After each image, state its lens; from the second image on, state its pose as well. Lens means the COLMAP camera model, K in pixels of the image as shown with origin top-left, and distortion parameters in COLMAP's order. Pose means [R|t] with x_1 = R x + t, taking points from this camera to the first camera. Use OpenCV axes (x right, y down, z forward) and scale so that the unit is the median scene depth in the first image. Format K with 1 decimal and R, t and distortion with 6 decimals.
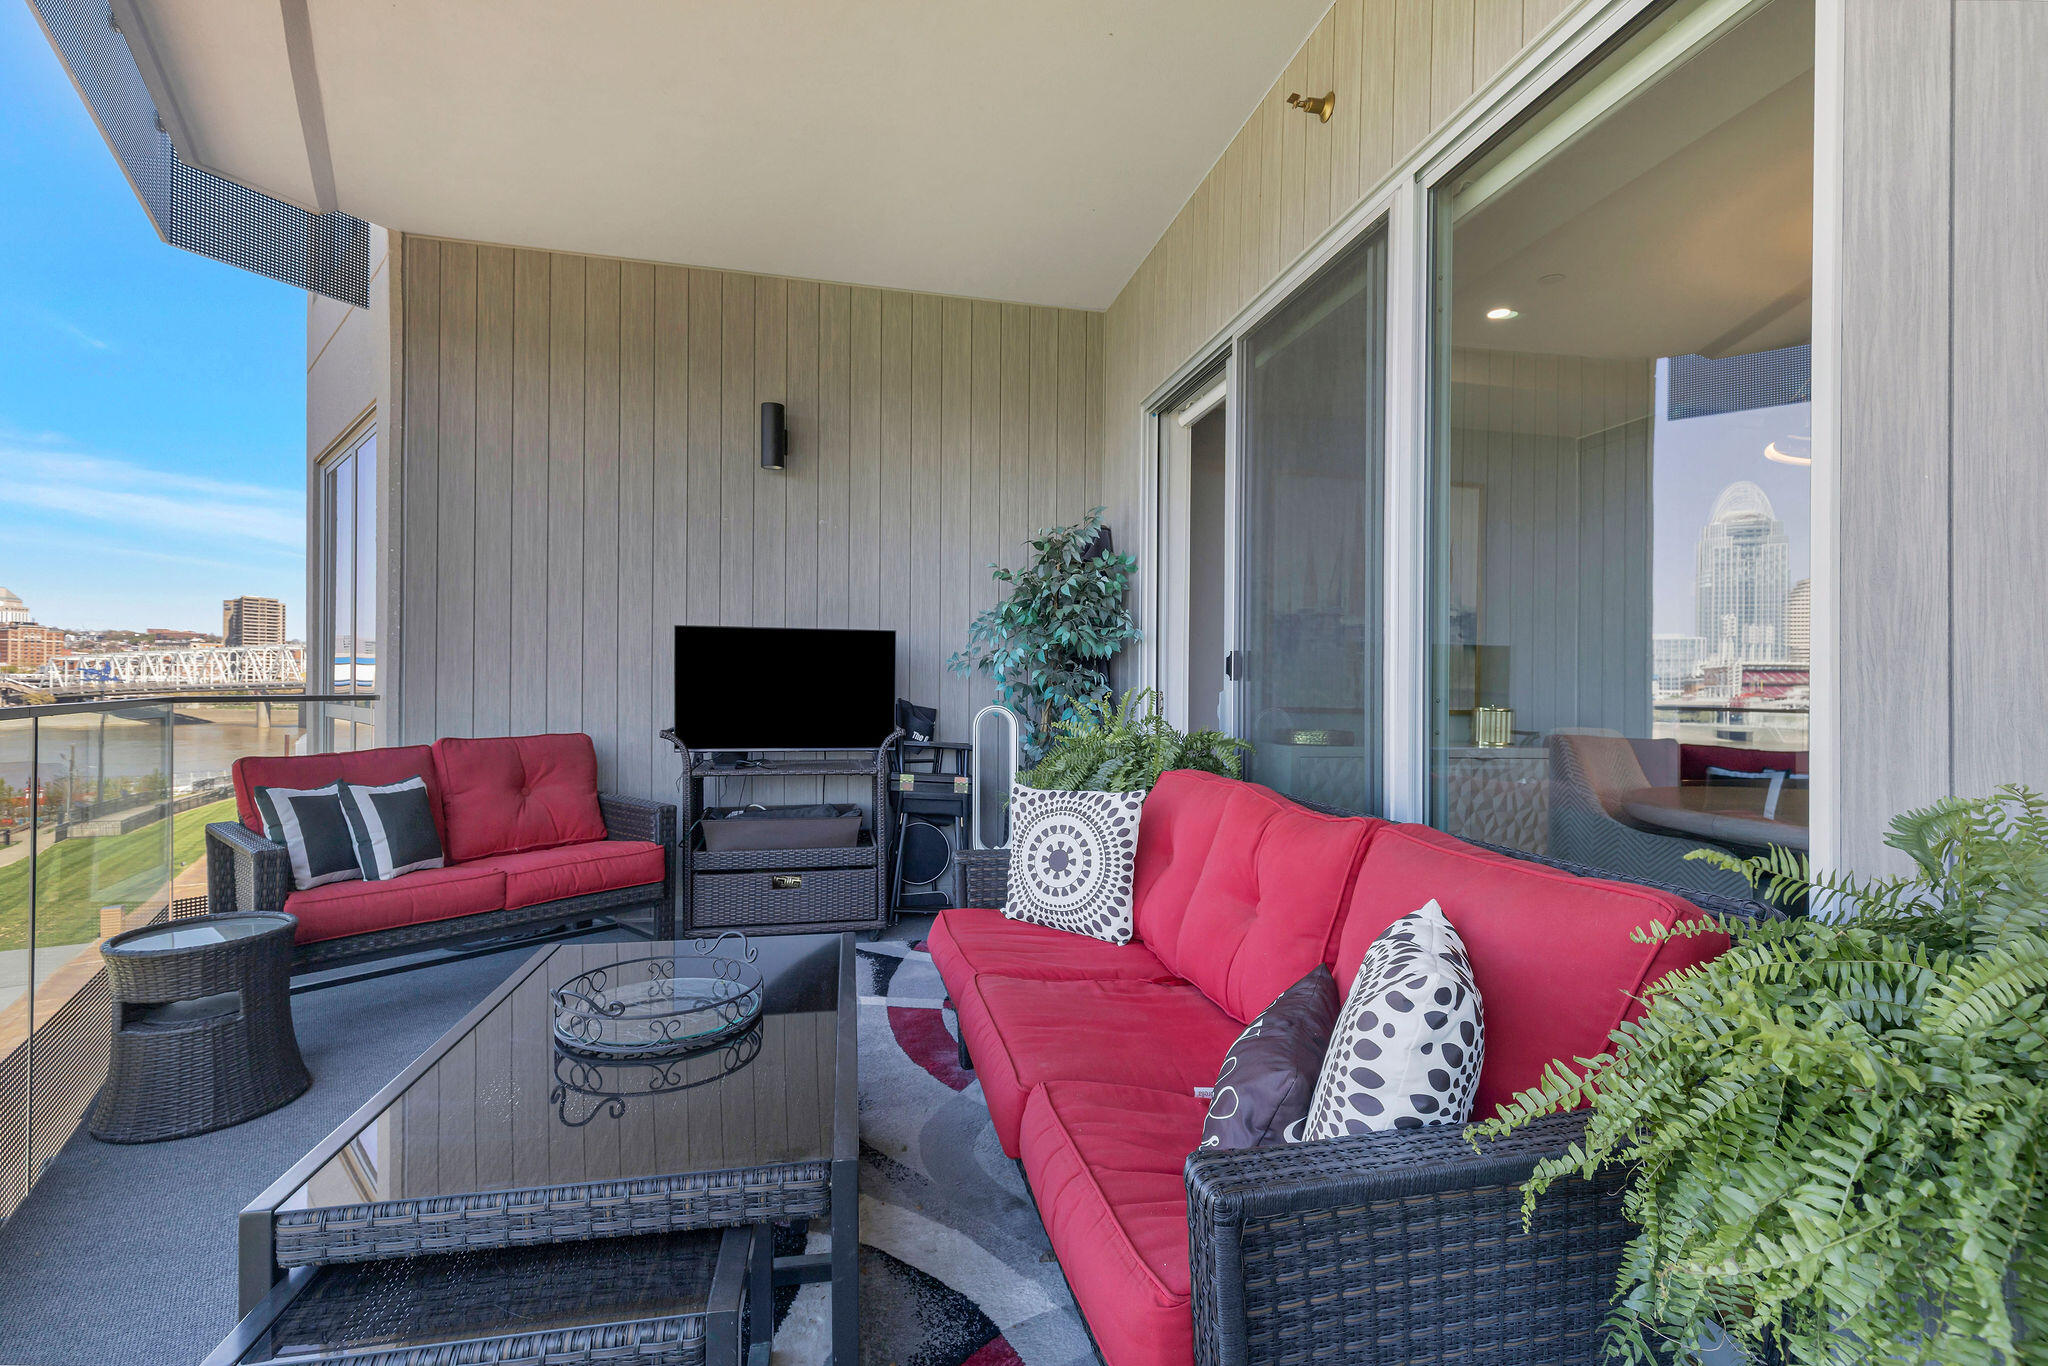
lens RADIAL K [[931.1, 0, 1020.7], [0, 931.1, 688.3], [0, 0, 1]] dist [0.008693, -0.000176]
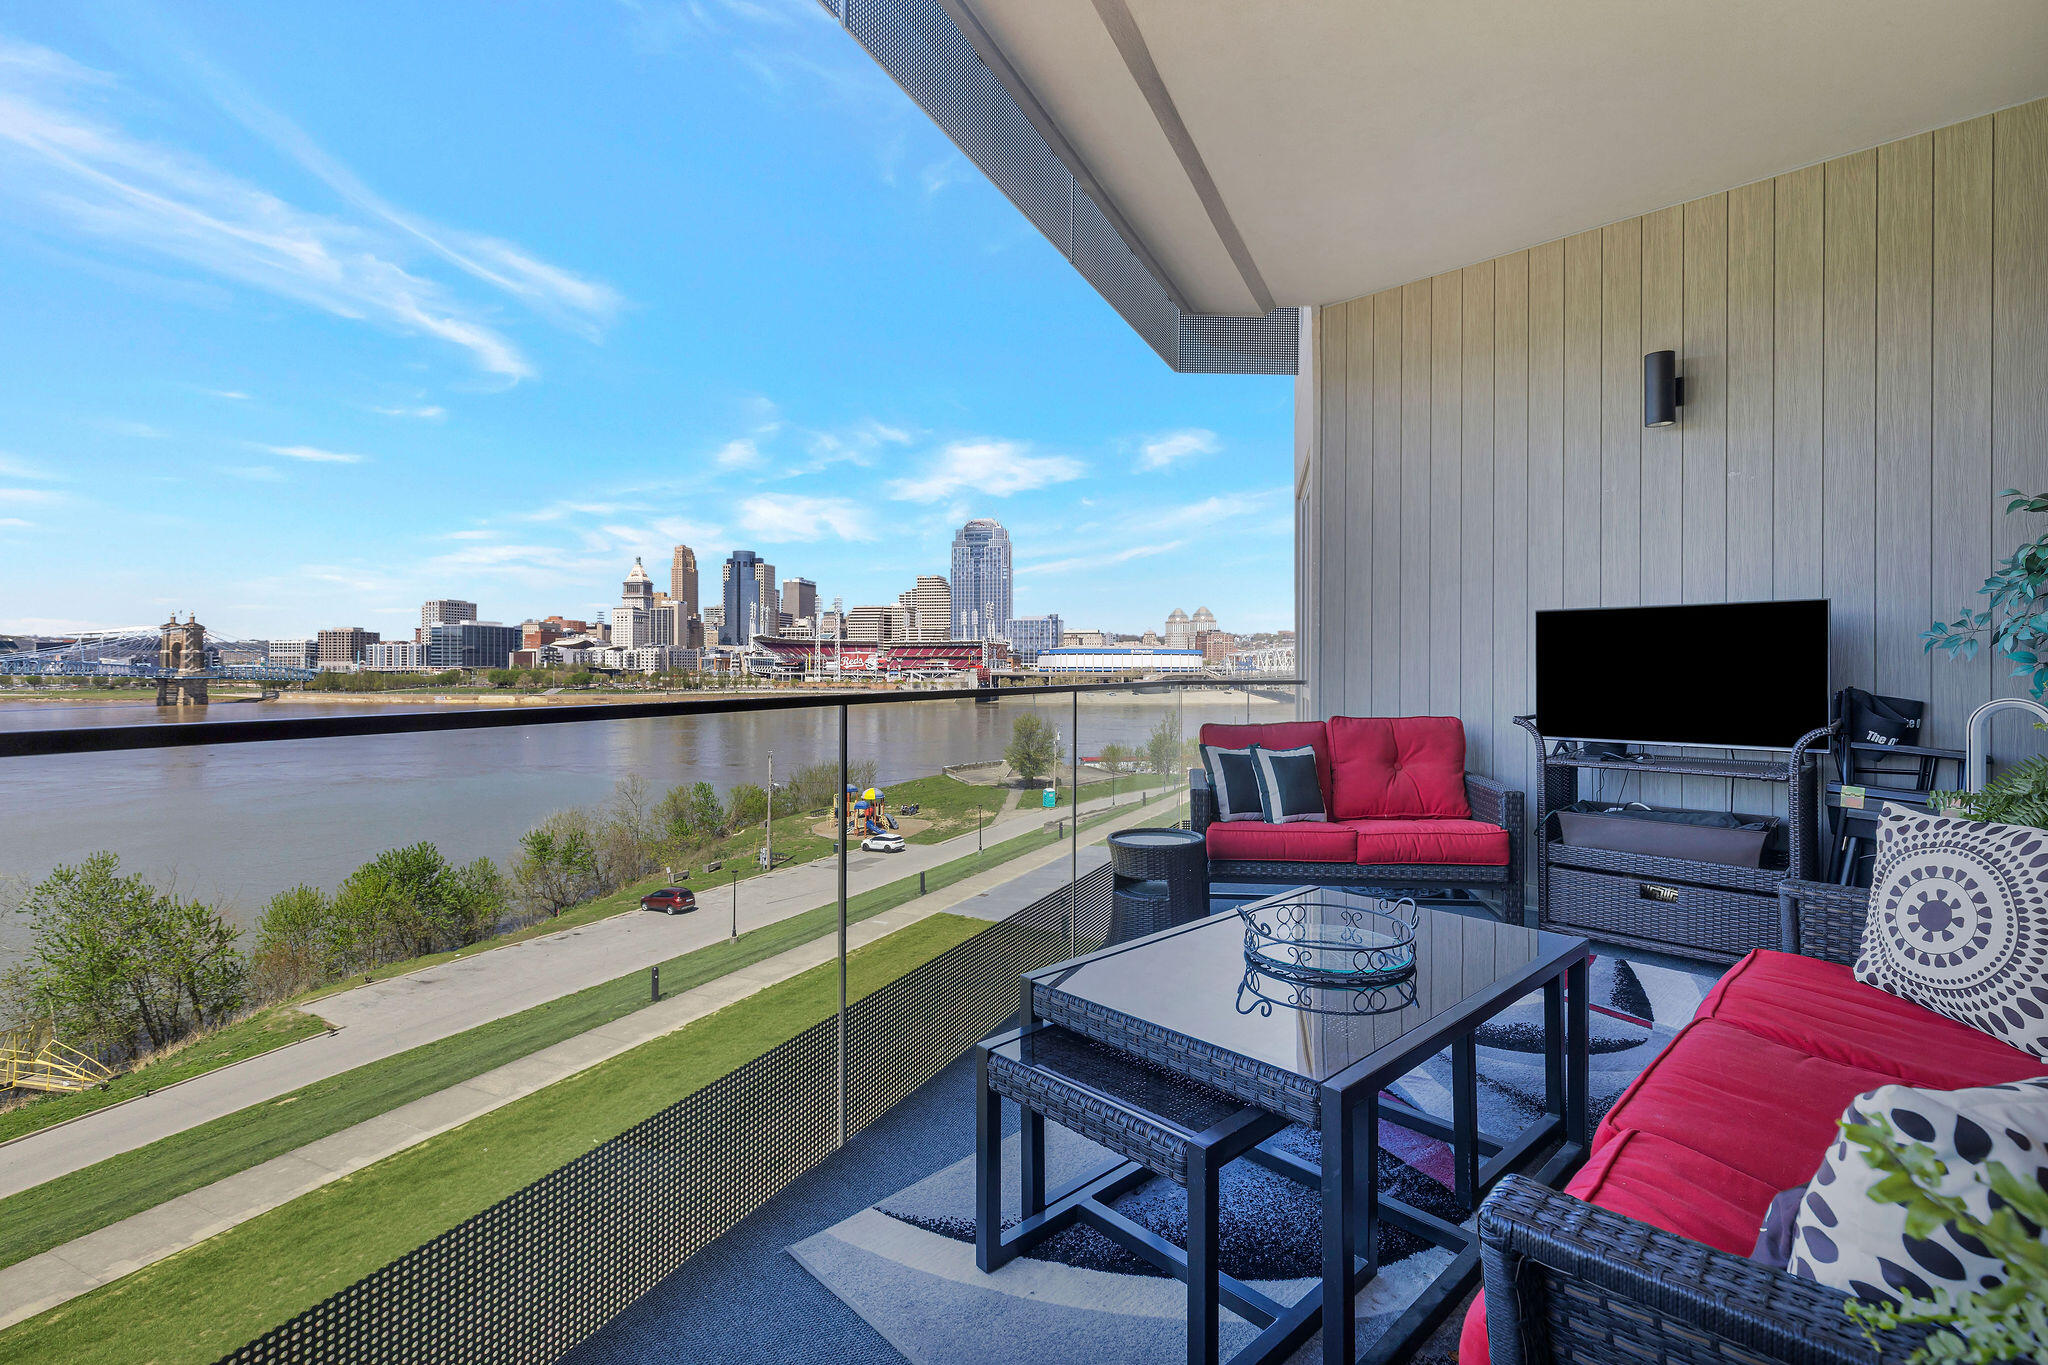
lens RADIAL K [[931.1, 0, 1036.6], [0, 931.1, 670.7], [0, 0, 1]] dist [0.008693, -0.000176]
pose [[0.538471, -0.005189, -0.842628, 0.212637], [0.000855, 0.999984, -0.005612, 0.001729], [0.842643, 0.002301, 0.538467, 0.031570]]
